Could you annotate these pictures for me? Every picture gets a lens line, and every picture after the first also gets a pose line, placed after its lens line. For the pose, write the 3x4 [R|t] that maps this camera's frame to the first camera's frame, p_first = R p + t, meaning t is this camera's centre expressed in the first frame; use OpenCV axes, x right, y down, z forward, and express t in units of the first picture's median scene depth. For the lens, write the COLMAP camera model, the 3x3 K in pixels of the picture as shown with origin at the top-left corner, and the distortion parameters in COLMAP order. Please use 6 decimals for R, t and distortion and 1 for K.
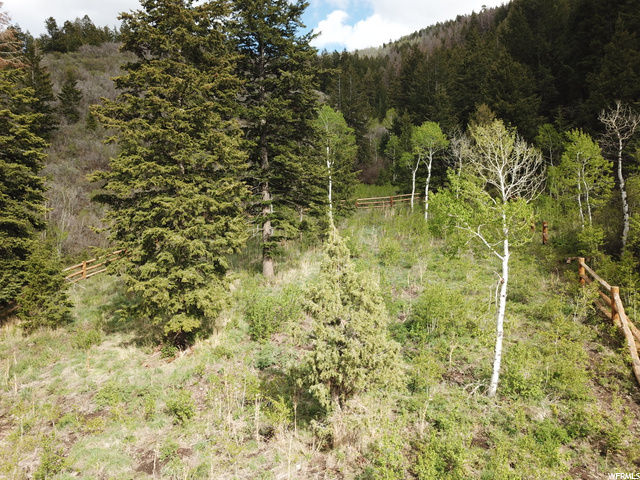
lens RADIAL K [[497.4, 0, 320.0], [0, 497.4, 240.0], [0, 0, 1]] dist [-0.000182, 0.010607]
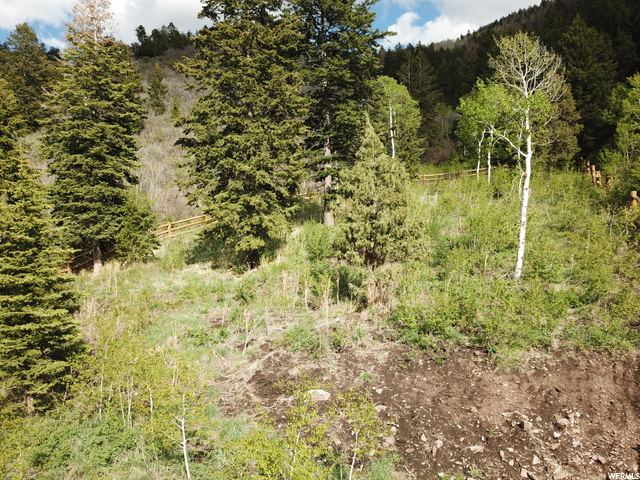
lens RADIAL K [[499.8, 0, 320.0], [0, 499.8, 240.0], [0, 0, 1]] dist [0.071286, -0.094930]
pose [[0.988477, -0.002008, -0.151359, 0.057831], [0.000608, 0.999957, -0.009294, 0.160992], [0.151371, 0.009094, 0.988435, -0.122303]]
